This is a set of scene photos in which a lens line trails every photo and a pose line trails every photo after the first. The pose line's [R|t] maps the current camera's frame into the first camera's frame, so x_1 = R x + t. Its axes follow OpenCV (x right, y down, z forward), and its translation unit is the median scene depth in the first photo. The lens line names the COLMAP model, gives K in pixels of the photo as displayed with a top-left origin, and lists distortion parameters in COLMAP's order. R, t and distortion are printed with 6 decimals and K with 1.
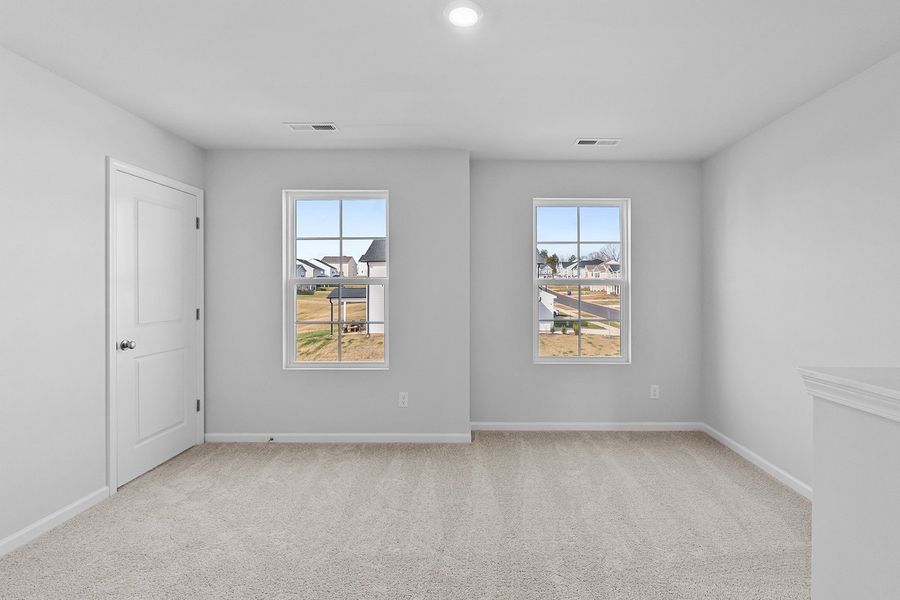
lens RADIAL K [[420.7, 0, 477.4], [0, 420.7, 296.5], [0, 0, 1]] dist [-0.003481, -0.000118]
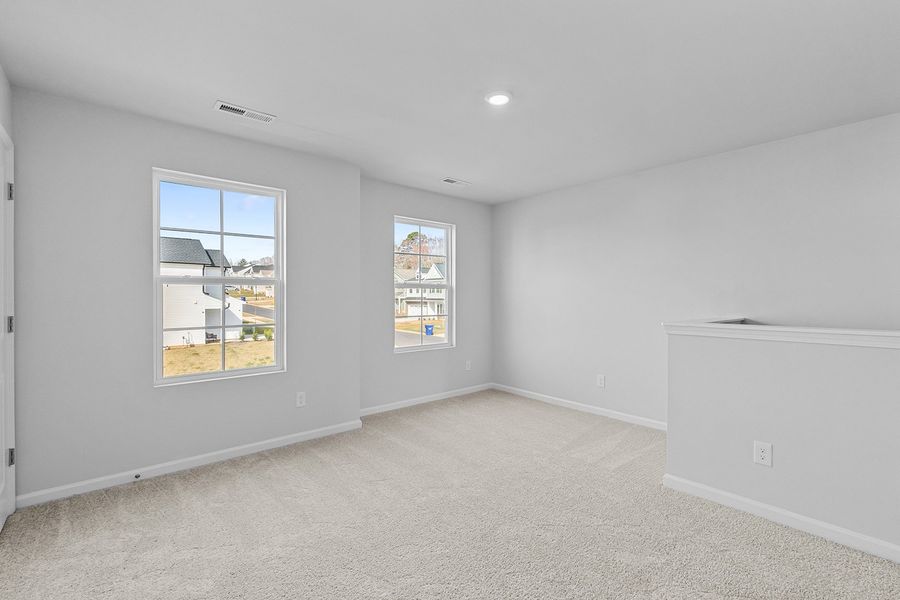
lens RADIAL K [[405.8, 0, 449.8], [0, 405.8, 303.4], [0, 0, 1]] dist [-0.002419, 0.000013]
pose [[0.751253, -0.012944, 0.659887, -0.529018], [0.011163, 0.999914, 0.006906, 0.011034], [-0.659920, 0.002178, 0.751333, 0.027077]]
